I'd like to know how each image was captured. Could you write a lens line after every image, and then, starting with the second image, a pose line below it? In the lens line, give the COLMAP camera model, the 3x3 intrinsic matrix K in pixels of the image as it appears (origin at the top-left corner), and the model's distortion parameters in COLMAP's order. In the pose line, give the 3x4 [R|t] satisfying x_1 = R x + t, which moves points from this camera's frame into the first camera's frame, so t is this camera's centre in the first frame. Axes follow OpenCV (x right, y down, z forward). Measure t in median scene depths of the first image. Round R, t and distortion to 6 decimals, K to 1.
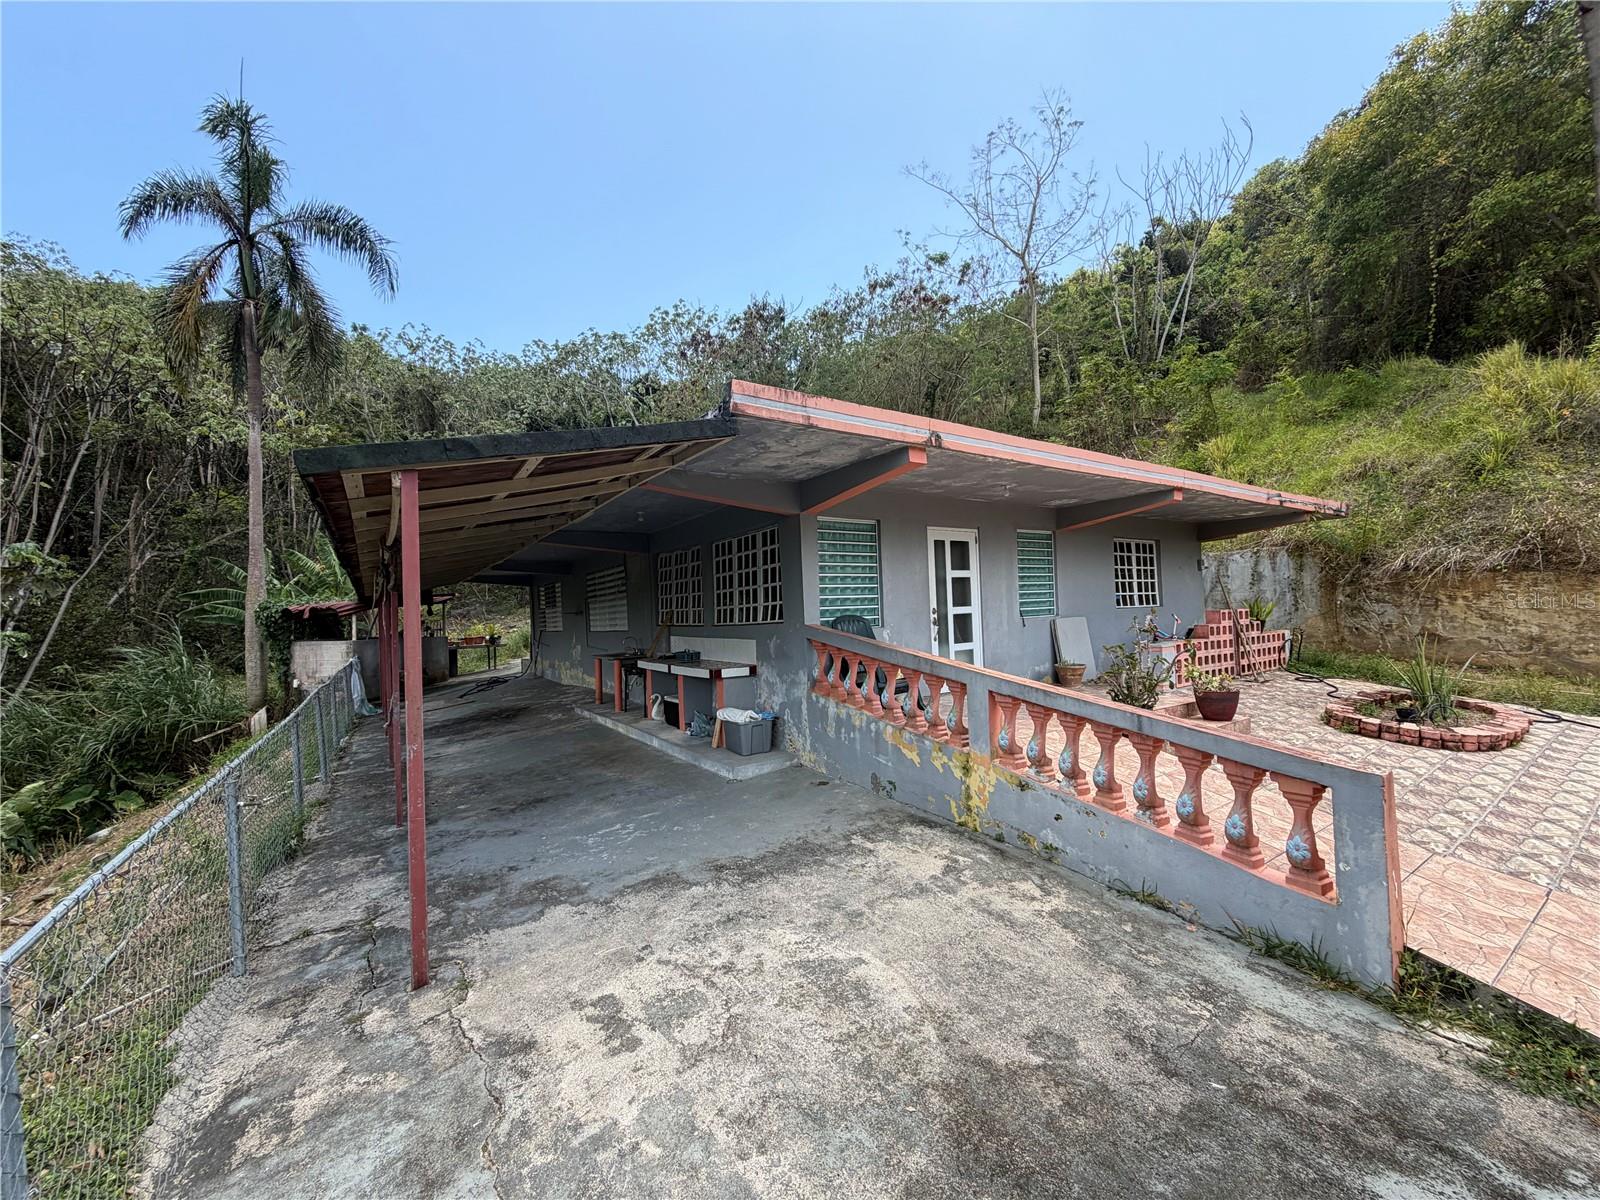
lens RADIAL K [[635.5, 0, 795.7], [0, 635.5, 599.9], [0, 0, 1]] dist [0.000819, -0.000031]
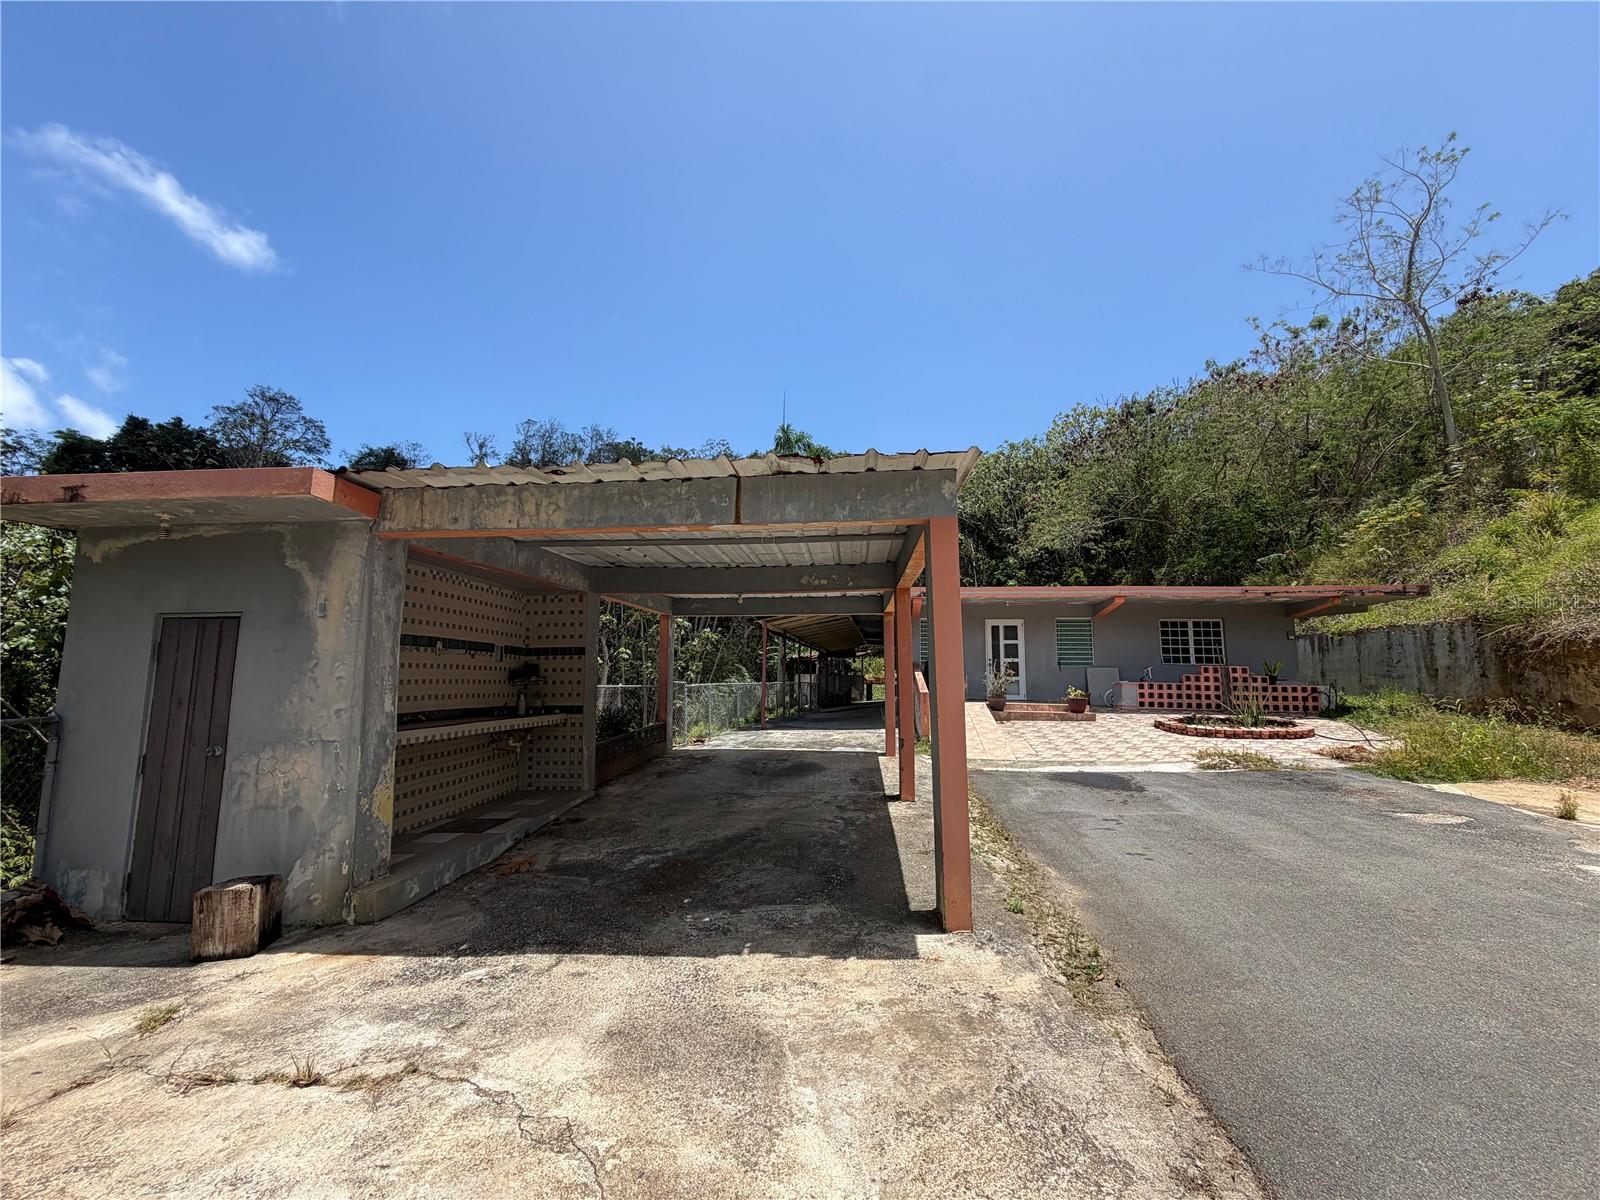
lens RADIAL K [[635.5, 0, 798.7], [0, 635.5, 595.4], [0, 0, 1]] dist [0.000819, -0.000031]
pose [[0.742611, -0.043638, -0.668299, 1.355223], [-0.027178, 0.995089, -0.095176, 0.026305], [0.669171, 0.088842, 0.737779, -1.155463]]
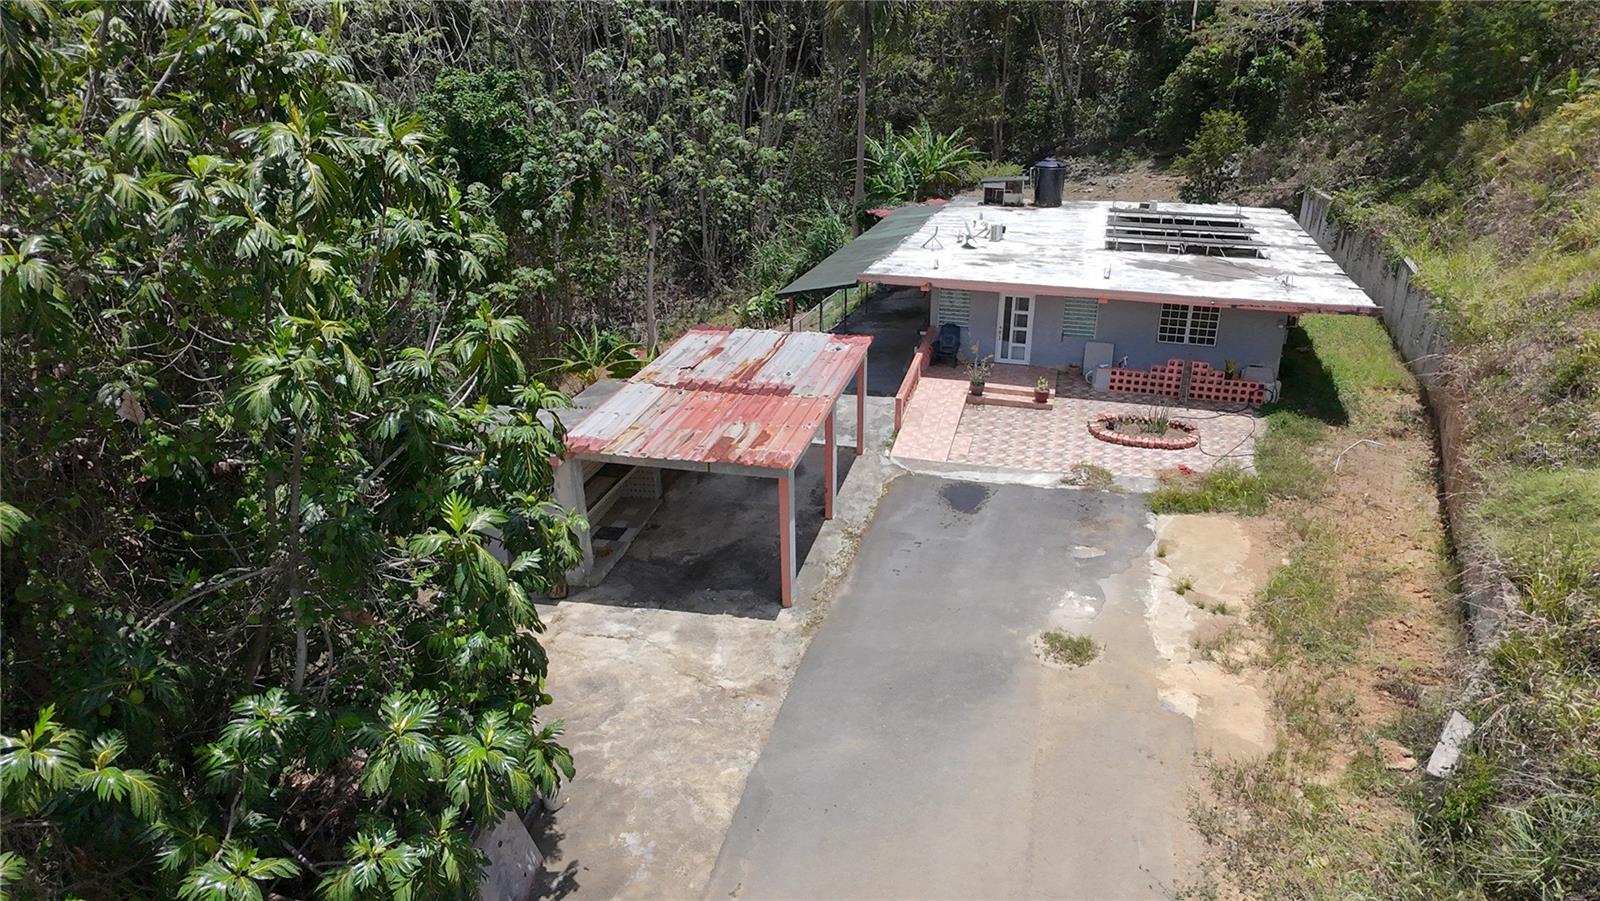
lens RADIAL K [[1021.5, 0, 806.2], [0, 1021.5, 447.7], [0, 0, 1]] dist [-0.002331, 0.010509]
pose [[0.636843, 0.319262, -0.701785, 2.884557], [-0.014661, 0.915085, 0.402995, -1.225105], [0.770854, -0.246356, 0.587446, -2.079830]]
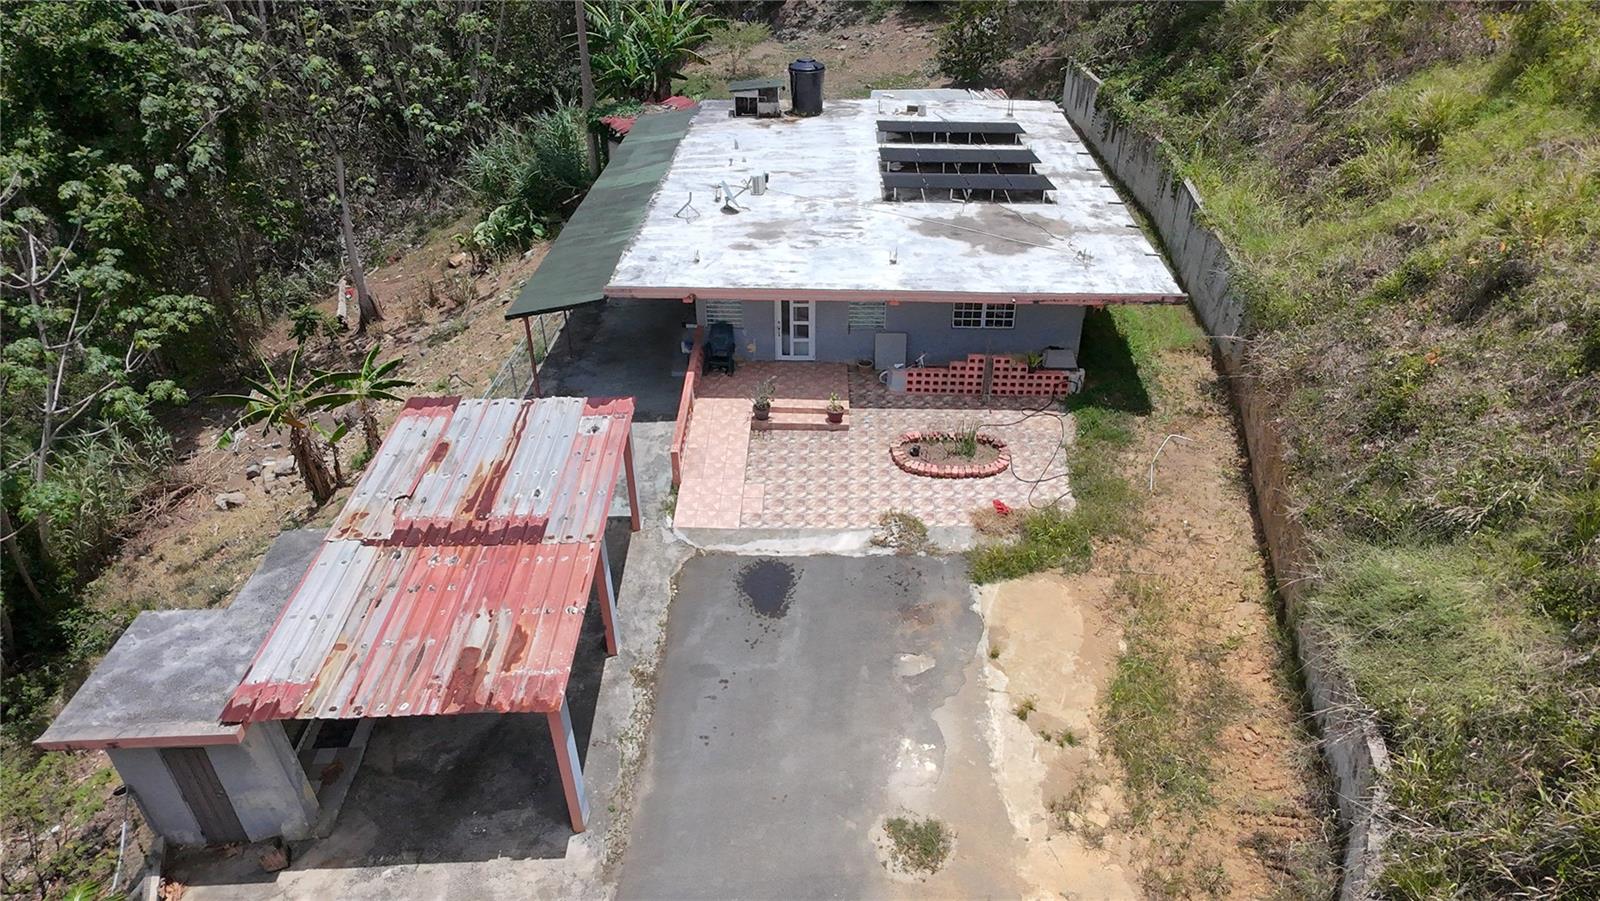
lens RADIAL K [[1021.5, 0, 805.5], [0, 1021.5, 447.6], [0, 0, 1]] dist [-0.002331, 0.010509]
pose [[0.807565, 0.345743, -0.477808, 2.247543], [-0.017493, 0.823833, 0.566562, -1.698511], [0.589519, -0.449178, 0.671347, -1.451654]]
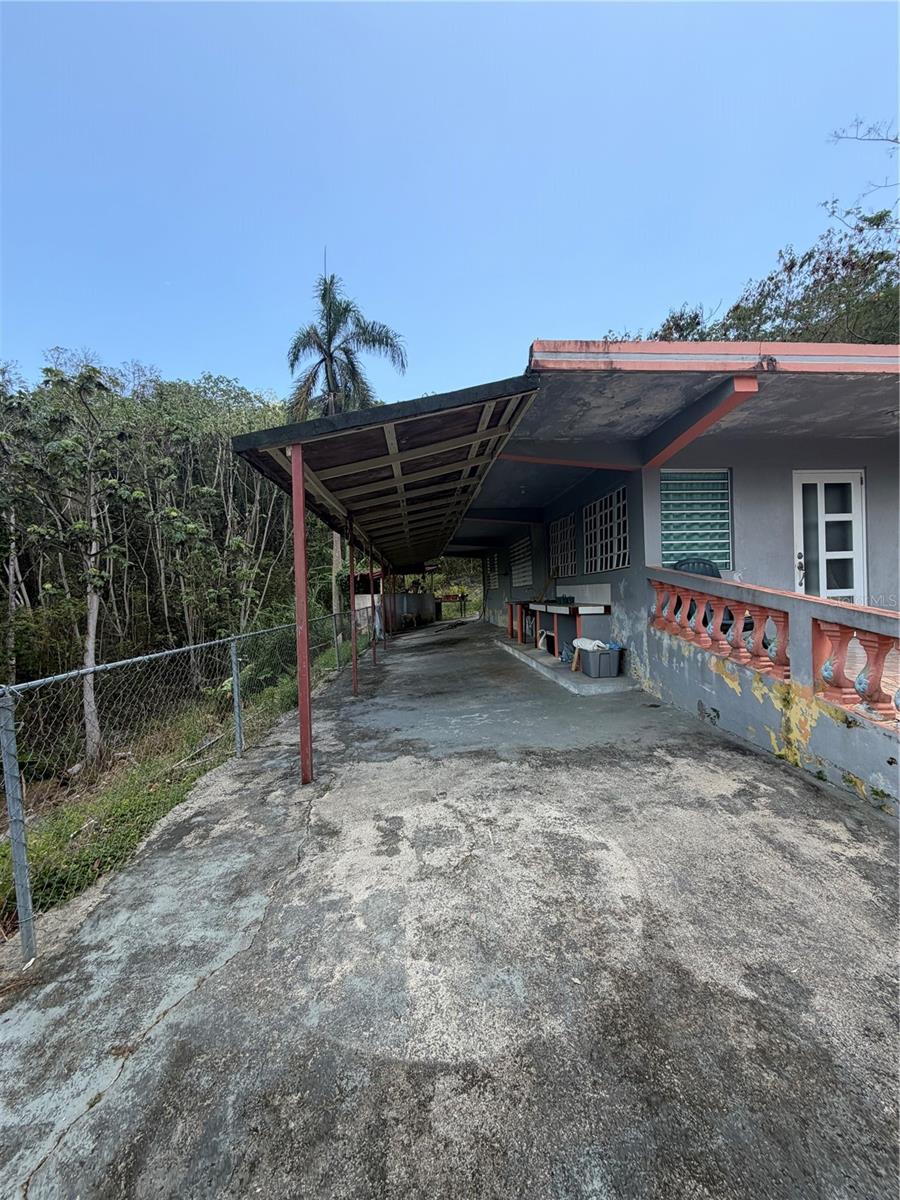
lens RADIAL K [[476.6, 0, 449.7], [0, 476.6, 596.2], [0, 0, 1]] dist [0.000819, -0.000031]
pose [[0.868389, 0.013536, -0.495699, 0.132051], [0.006873, 0.999203, 0.039326, 0.055708], [0.495836, -0.037557, 0.867603, 0.093335]]
